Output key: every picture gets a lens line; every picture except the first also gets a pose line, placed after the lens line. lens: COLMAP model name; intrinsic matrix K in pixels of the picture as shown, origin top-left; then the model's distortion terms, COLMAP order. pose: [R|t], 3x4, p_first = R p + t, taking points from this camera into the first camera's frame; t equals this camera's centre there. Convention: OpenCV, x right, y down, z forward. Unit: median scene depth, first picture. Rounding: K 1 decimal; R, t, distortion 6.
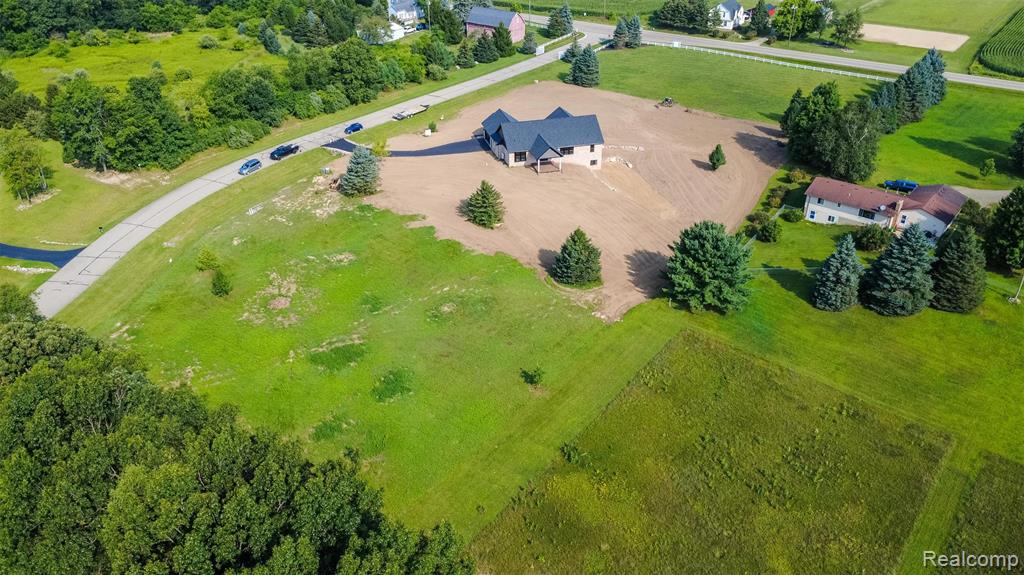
lens RADIAL K [[765.6, 0, 514.4], [0, 765.6, 288.3], [0, 0, 1]] dist [0.002647, 0.000954]
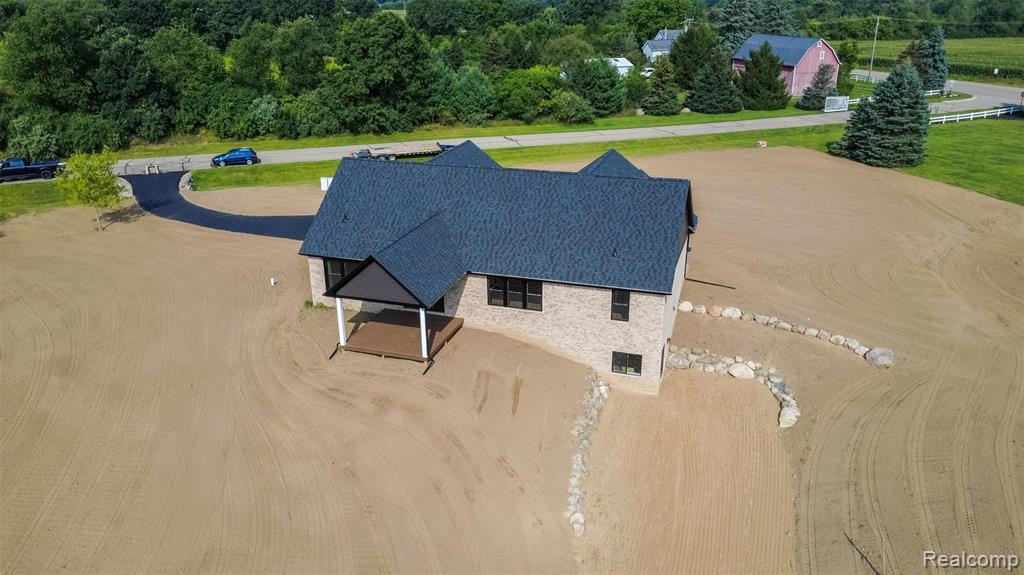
lens RADIAL K [[765.6, 0, 514.4], [0, 765.6, 288.3], [0, 0, 1]] dist [0.002647, 0.000954]
pose [[0.837281, 0.201076, -0.508457, 0.198272], [-0.278308, 0.957174, -0.079767, -0.161610], [0.470643, 0.208295, 0.857385, 0.787223]]
